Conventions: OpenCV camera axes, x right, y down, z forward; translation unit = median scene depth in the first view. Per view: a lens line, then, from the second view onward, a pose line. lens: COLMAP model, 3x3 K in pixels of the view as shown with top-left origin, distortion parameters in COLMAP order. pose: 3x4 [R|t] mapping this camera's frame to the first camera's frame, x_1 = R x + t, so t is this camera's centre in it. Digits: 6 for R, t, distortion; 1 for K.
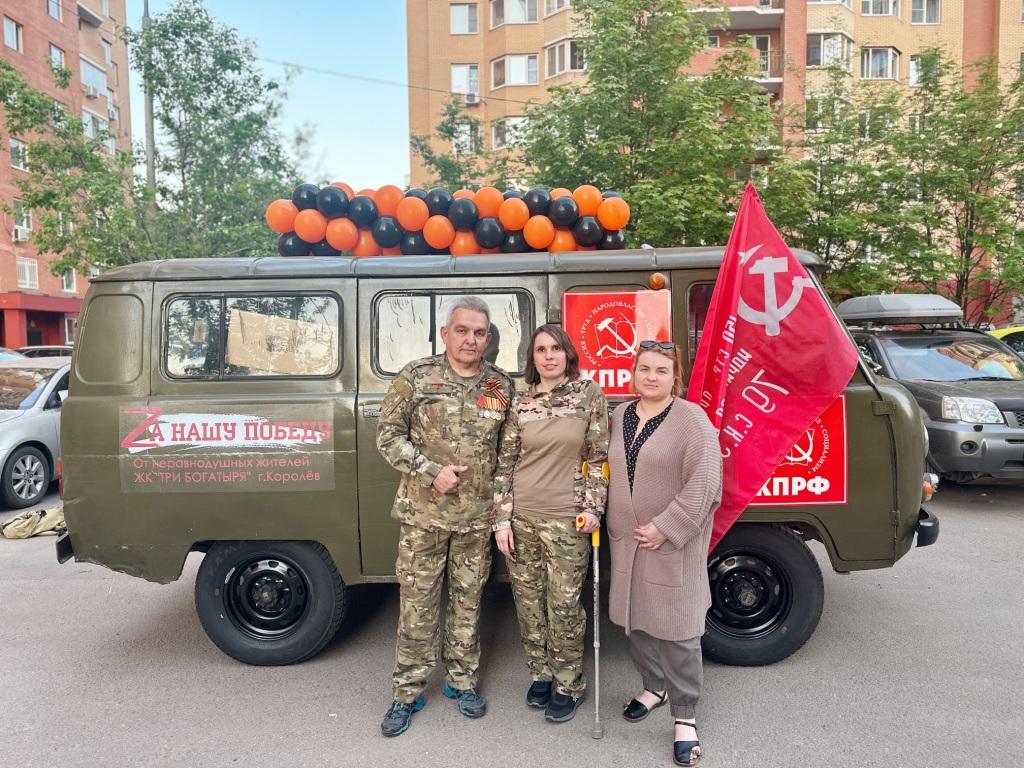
lens RADIAL K [[706.4, 0, 516.9], [0, 706.4, 384.7], [0, 0, 1]] dist [0.081799, -0.103423]
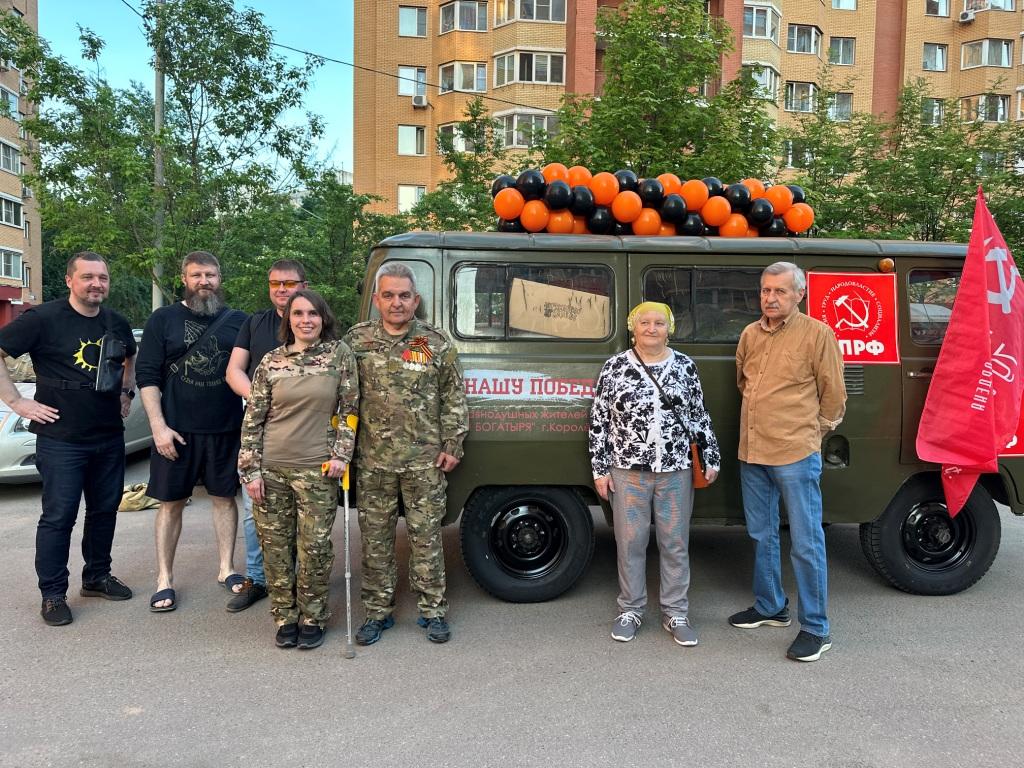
lens RADIAL K [[706.4, 0, 516.9], [0, 706.4, 384.7], [0, 0, 1]] dist [0.081799, -0.103423]
pose [[0.991251, 0.022349, 0.130088, -0.517240], [-0.020873, 0.999701, -0.012697, 0.072767], [-0.130333, 0.009870, 0.991421, -0.089575]]
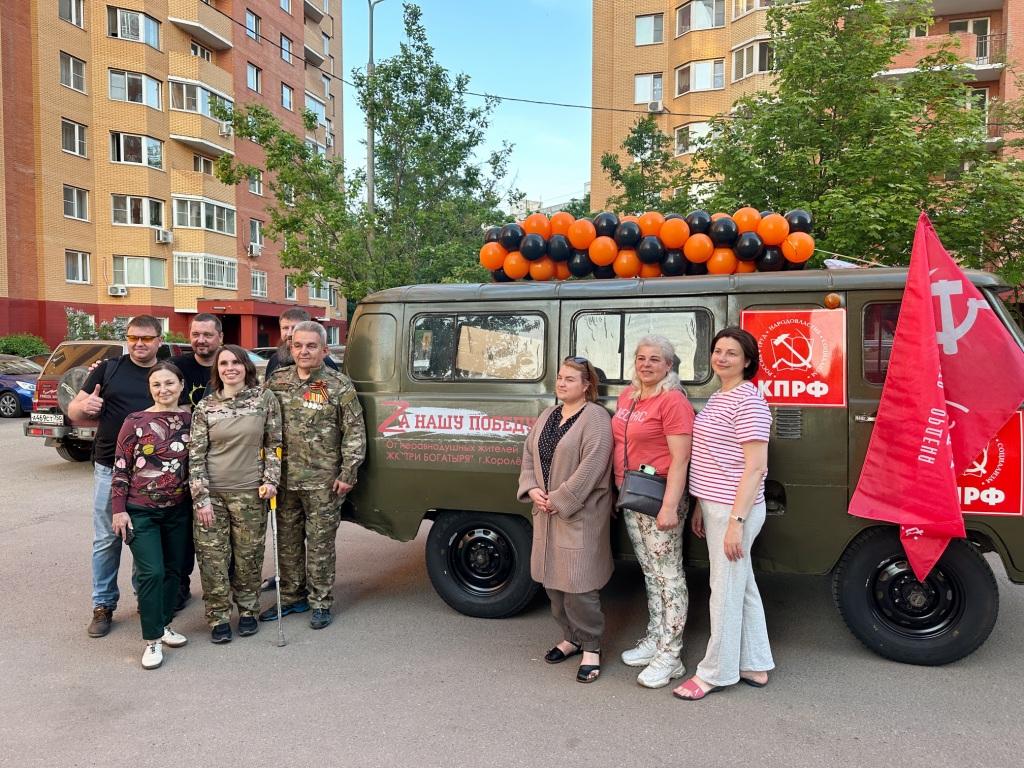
lens RADIAL K [[705.1, 0, 512.8], [0, 705.1, 373.1], [0, 0, 1]] dist [0.093696, -0.108970]
pose [[0.968904, 0.022755, -0.246387, -0.004525], [-0.028561, 0.999392, -0.020016, 0.000762], [0.245782, 0.026430, 0.968965, -0.173655]]
